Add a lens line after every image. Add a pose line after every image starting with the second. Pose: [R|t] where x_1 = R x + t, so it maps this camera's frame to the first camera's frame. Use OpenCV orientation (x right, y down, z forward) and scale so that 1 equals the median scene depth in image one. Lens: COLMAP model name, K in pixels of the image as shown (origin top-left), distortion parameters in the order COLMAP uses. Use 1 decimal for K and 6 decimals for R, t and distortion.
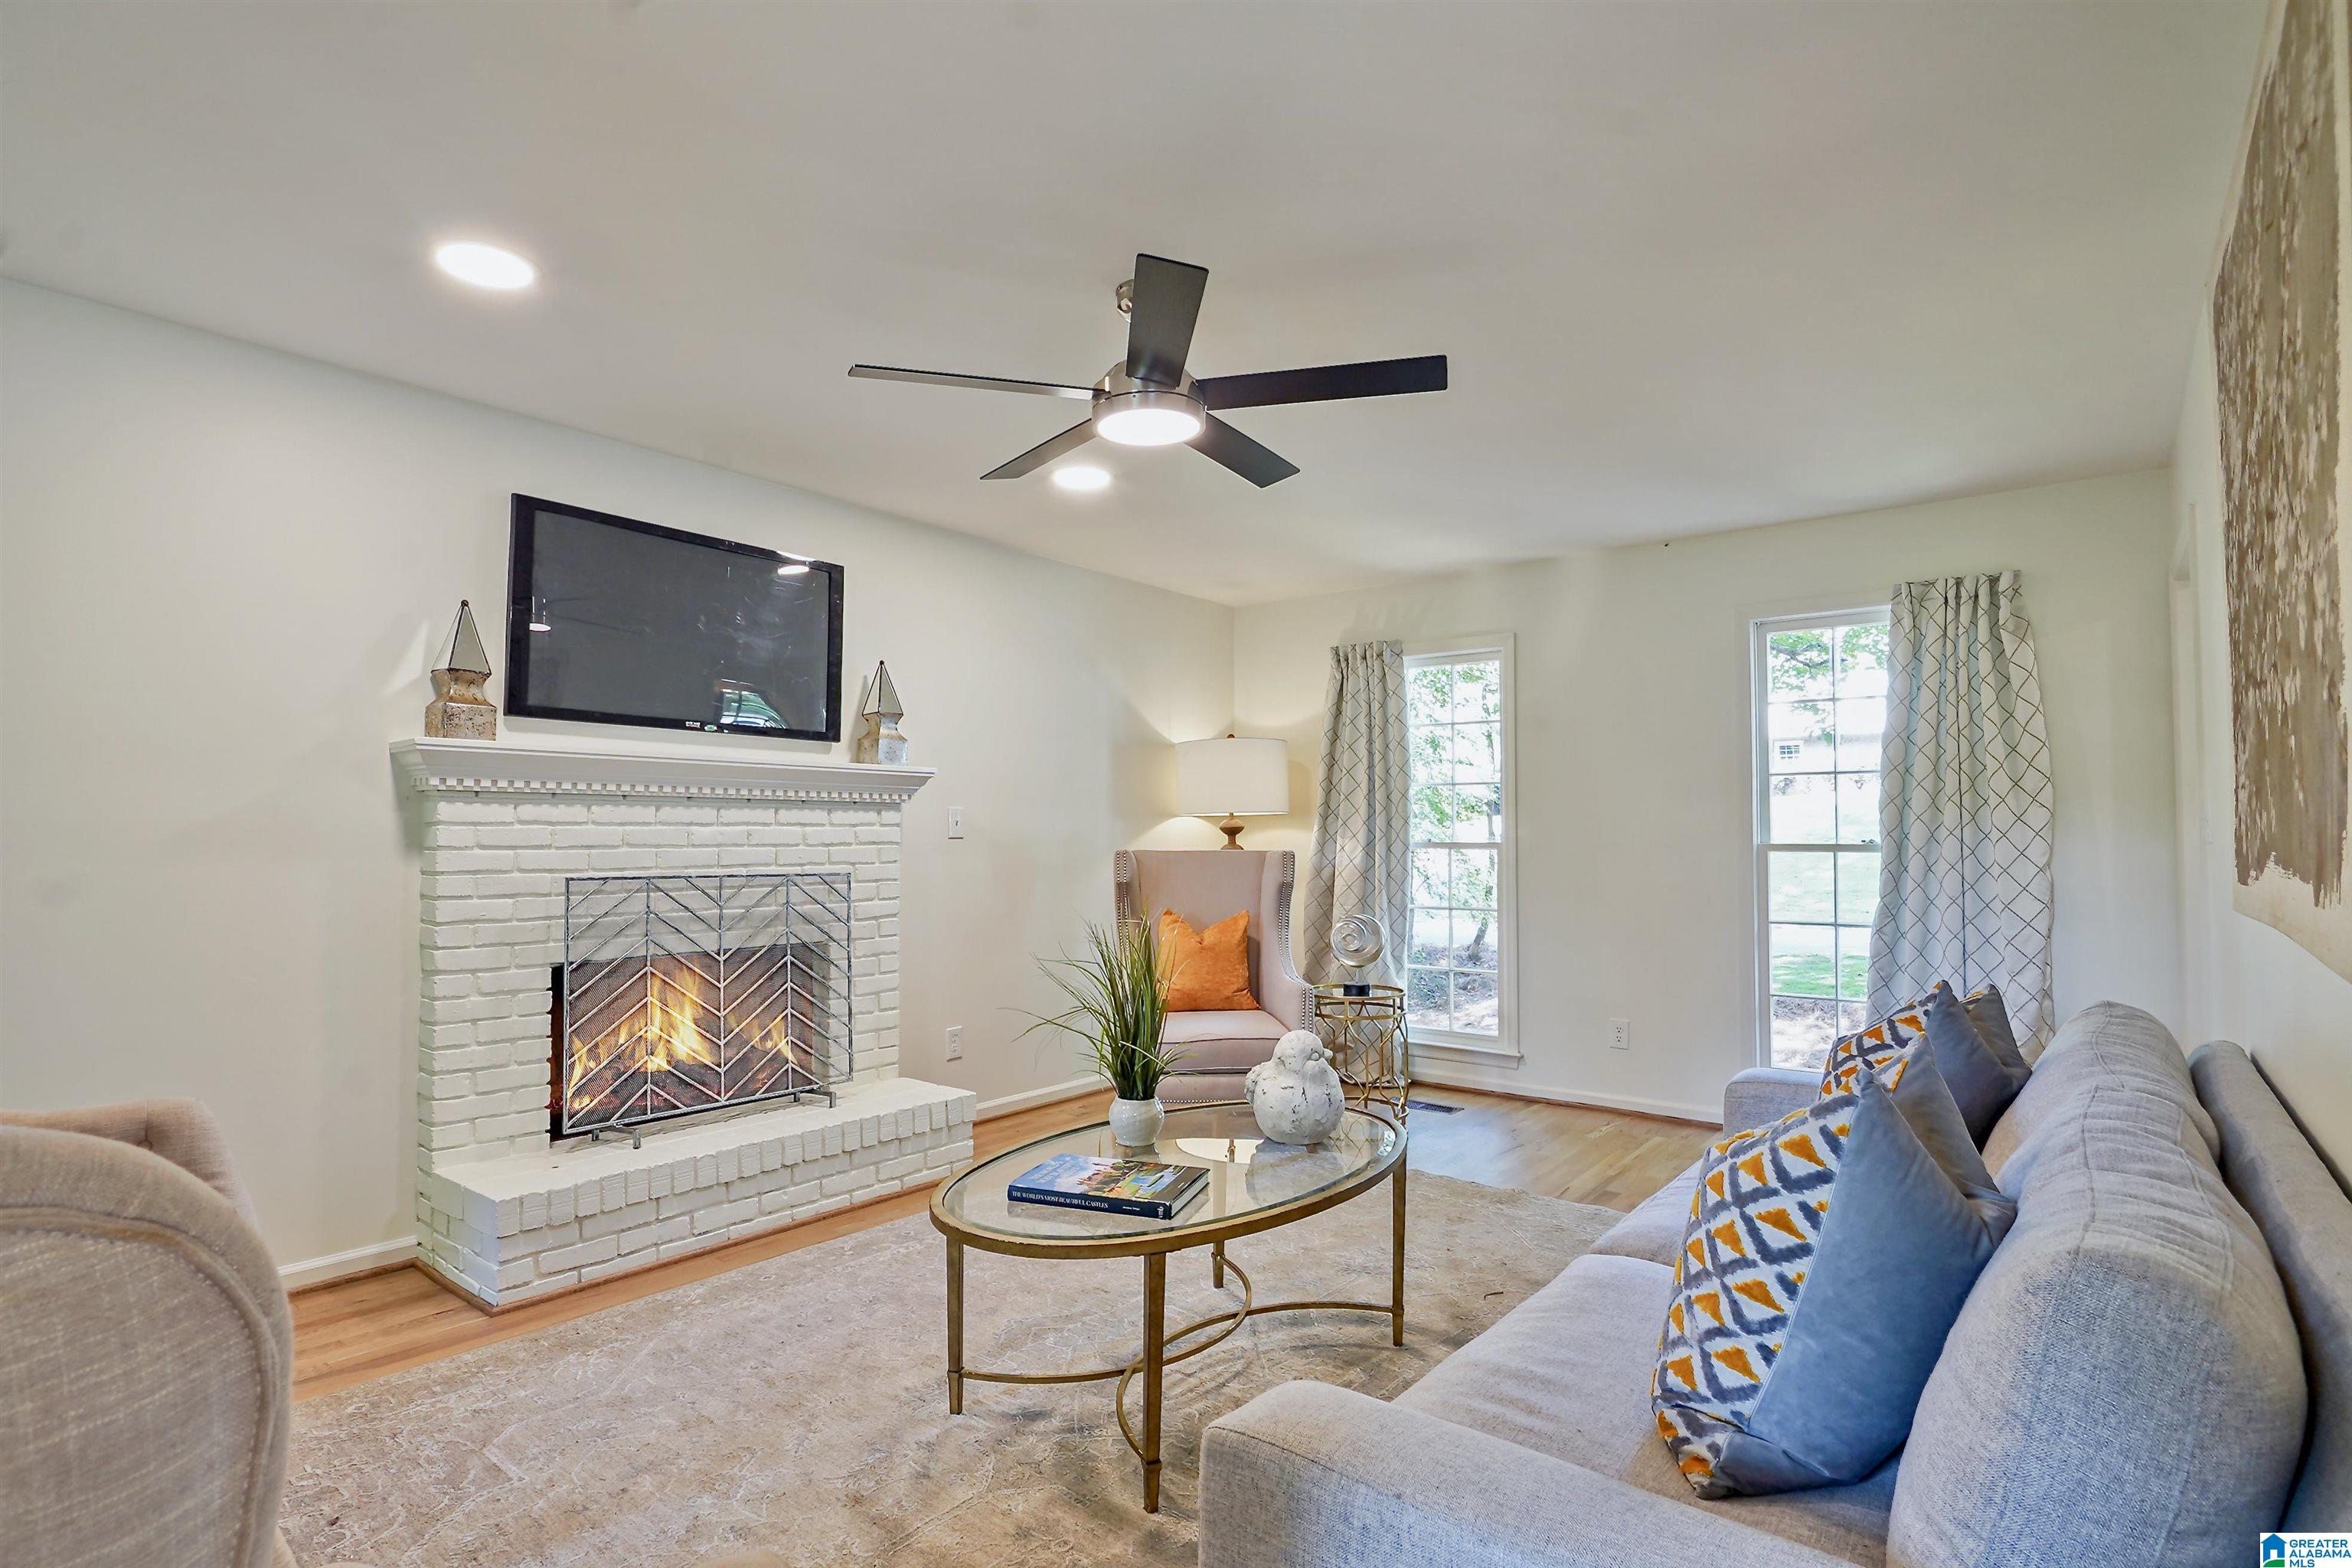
lens RADIAL K [[1153.0, 0, 1158.7], [0, 1153.0, 800.6], [0, 0, 1]] dist [-0.021103, -0.002035]
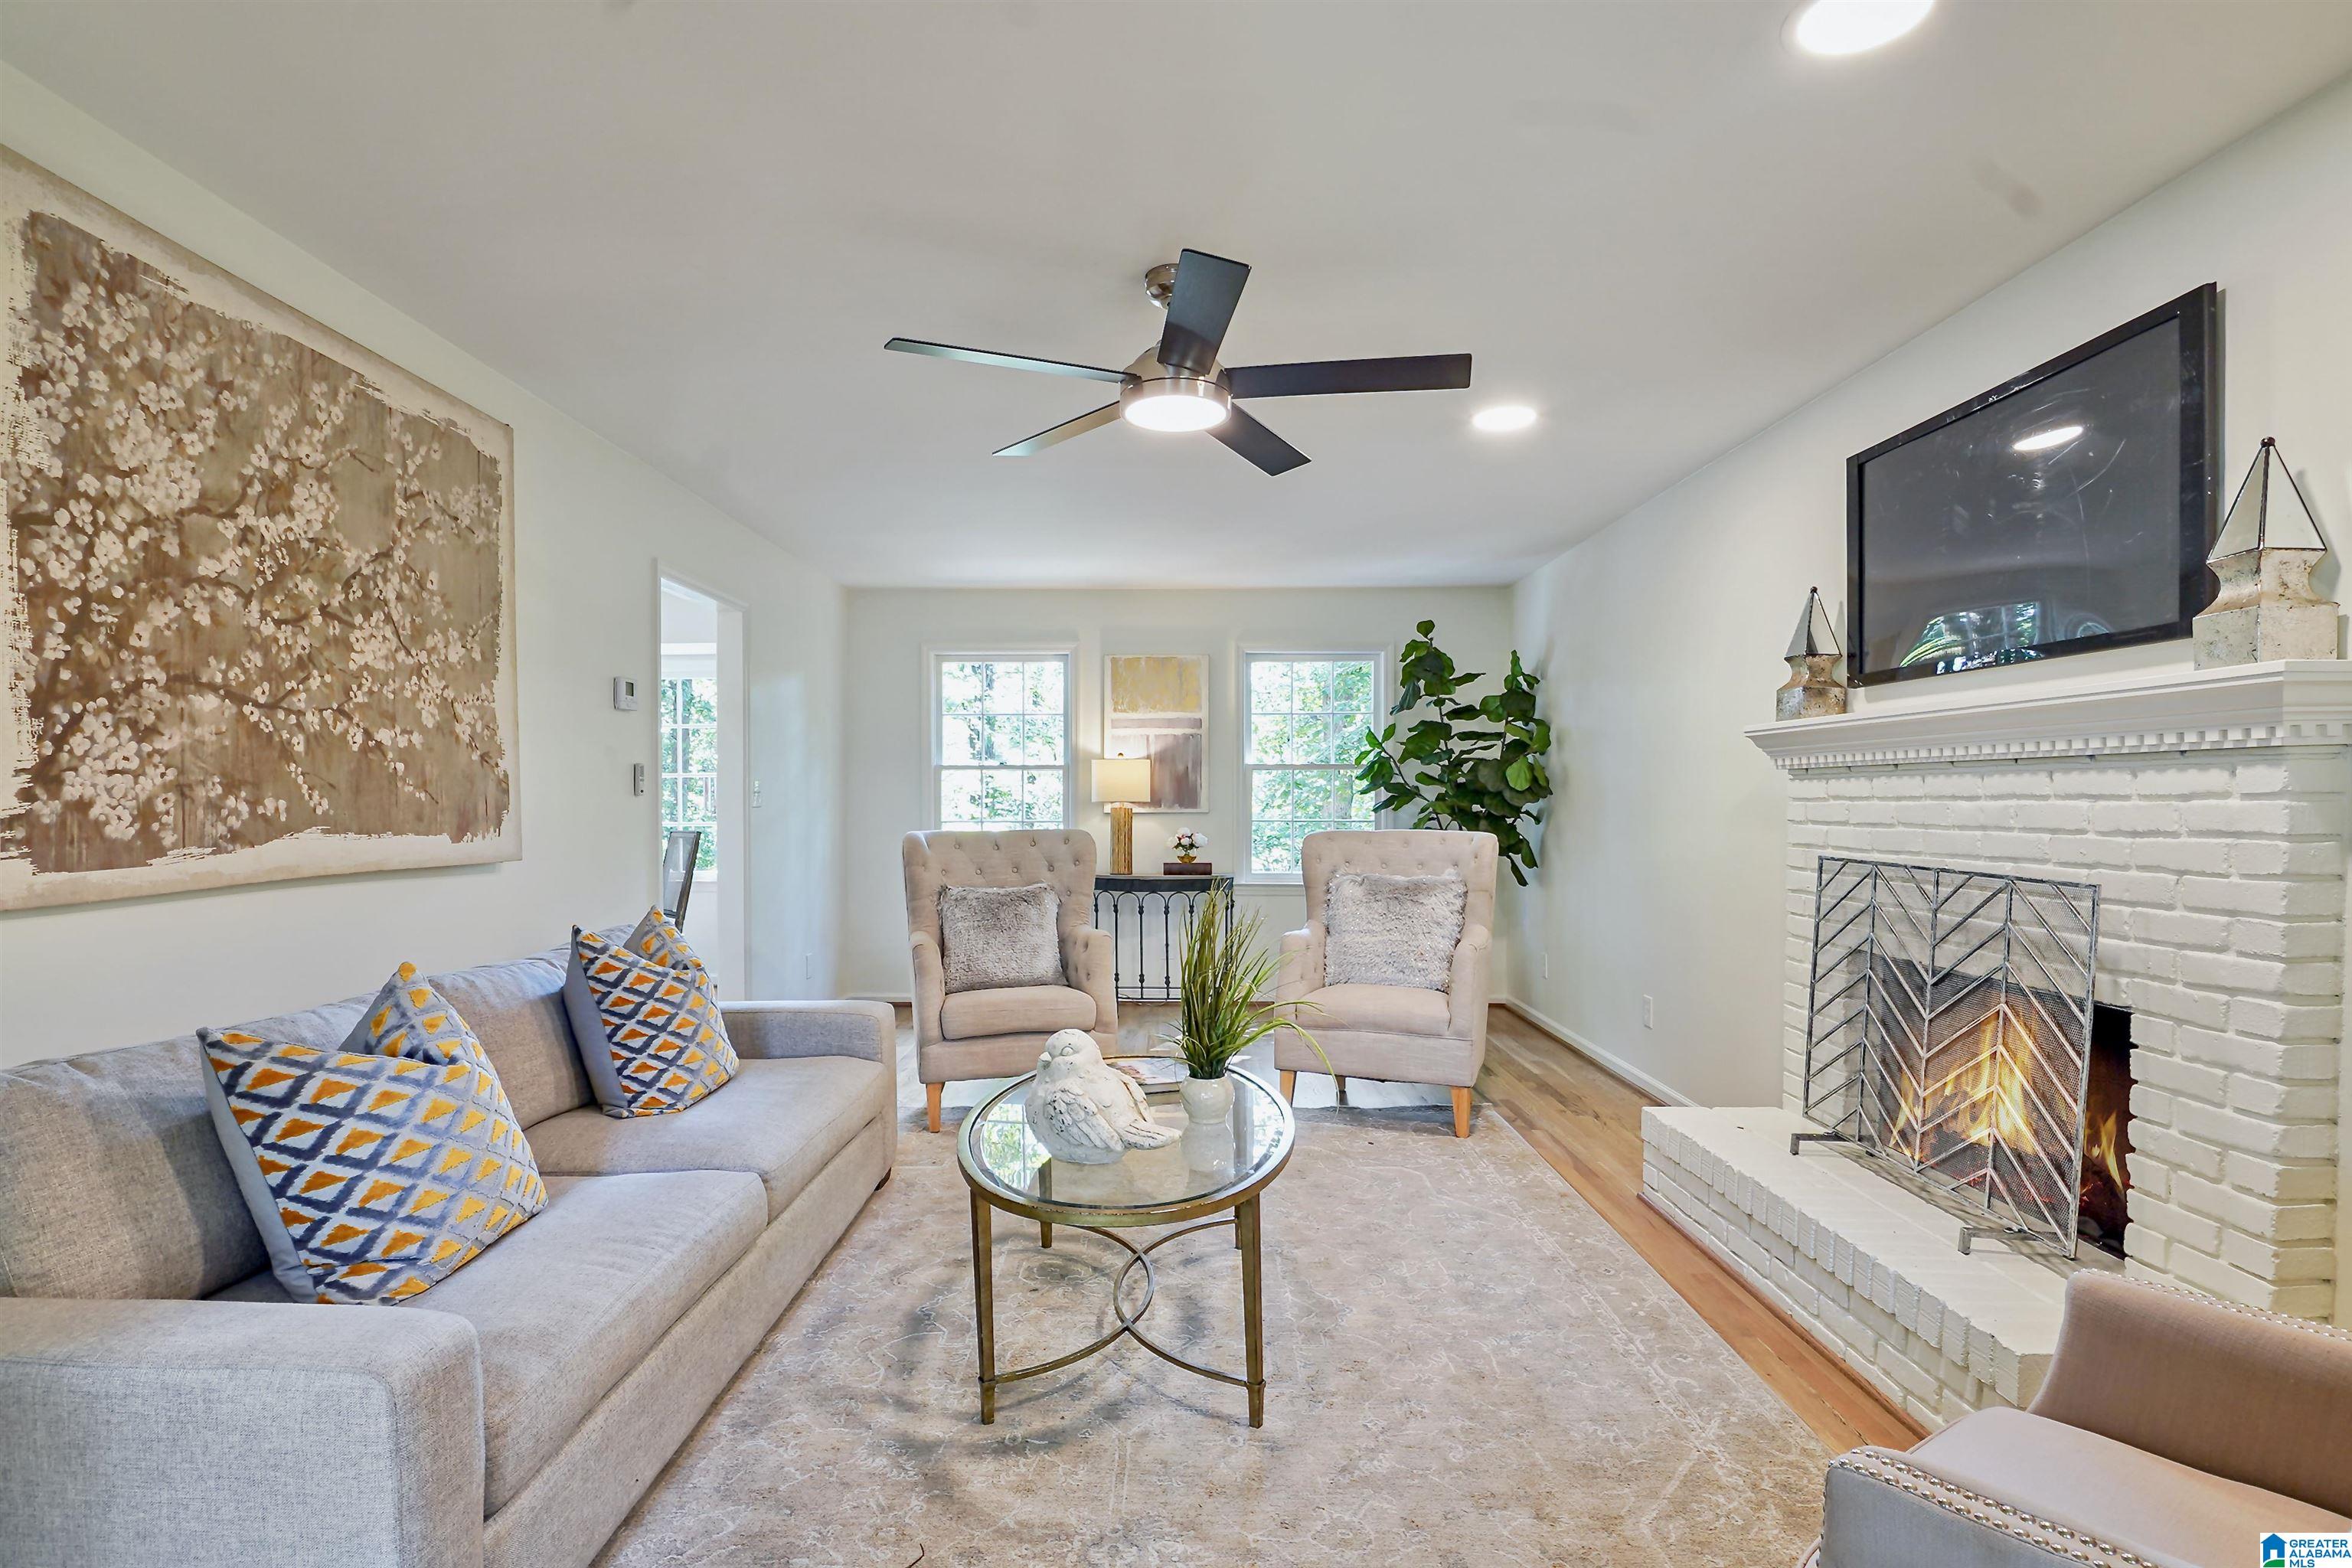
lens RADIAL K [[1153.0, 0, 1159.7], [0, 1153.0, 816.1], [0, 0, 1]] dist [-0.021103, -0.002035]
pose [[-0.780026, 0.009522, -0.625675, 0.485922], [0.019616, 0.999765, -0.009240, 0.031196], [0.625440, -0.019480, -0.780029, 1.339203]]
